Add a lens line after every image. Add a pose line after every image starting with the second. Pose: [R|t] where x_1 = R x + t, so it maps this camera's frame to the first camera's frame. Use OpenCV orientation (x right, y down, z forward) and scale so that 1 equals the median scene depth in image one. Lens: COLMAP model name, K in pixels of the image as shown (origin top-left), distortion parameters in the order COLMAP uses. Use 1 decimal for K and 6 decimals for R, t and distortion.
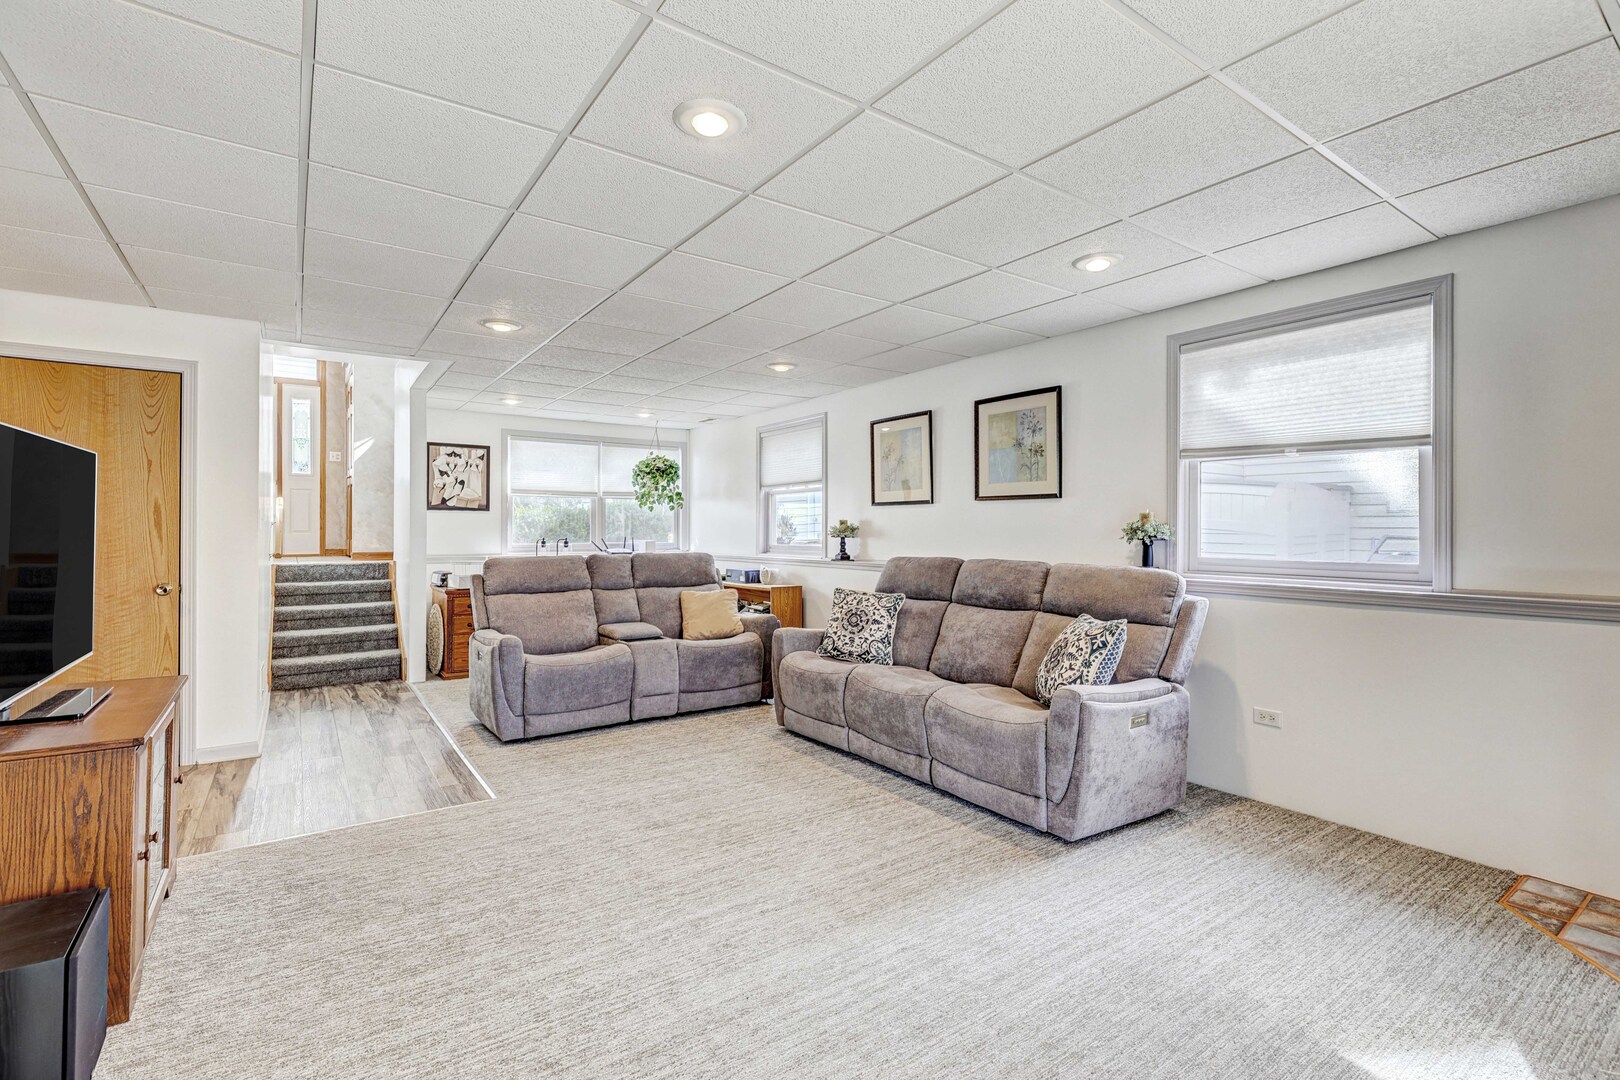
lens RADIAL K [[731.9, 0, 803.2], [0, 731.9, 528.4], [0, 0, 1]] dist [-0.002038, -0.000560]
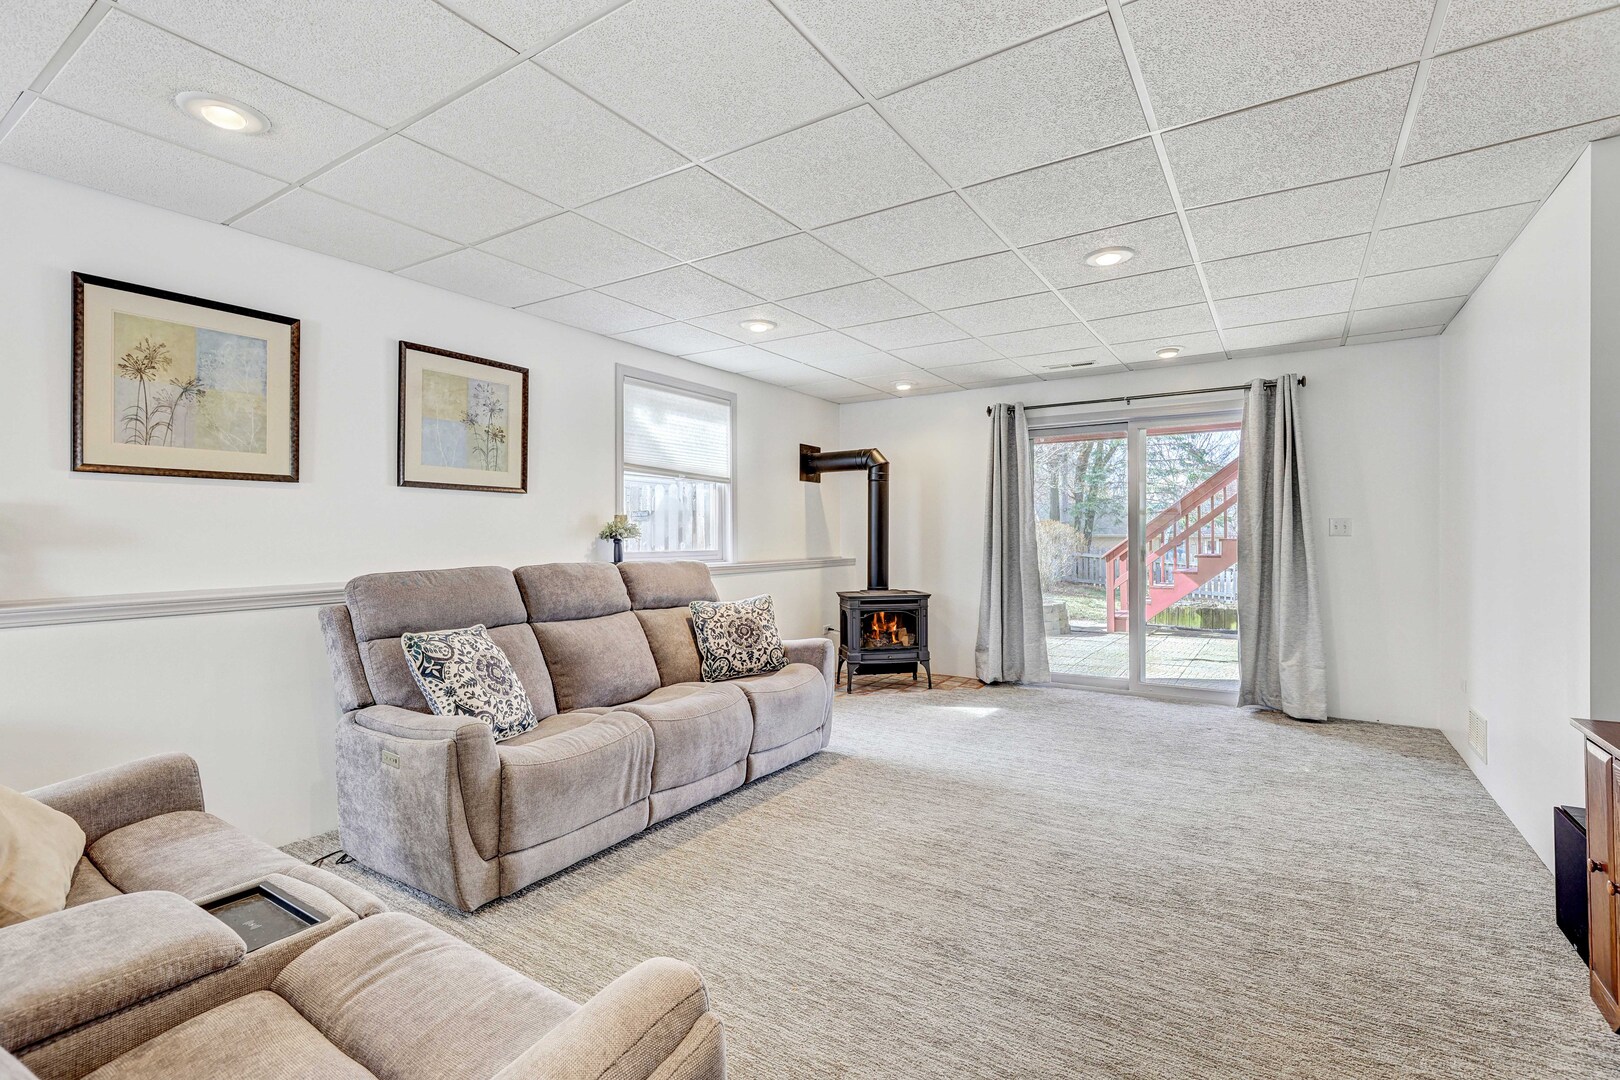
lens RADIAL K [[731.9, 0, 809.8], [0, 731.9, 538.8], [0, 0, 1]] dist [-0.002038, -0.000560]
pose [[-0.371800, -0.007686, 0.928281, -0.762869], [-0.003653, 0.999970, 0.006817, 0.007921], [-0.928306, -0.000856, -0.371817, 1.253745]]
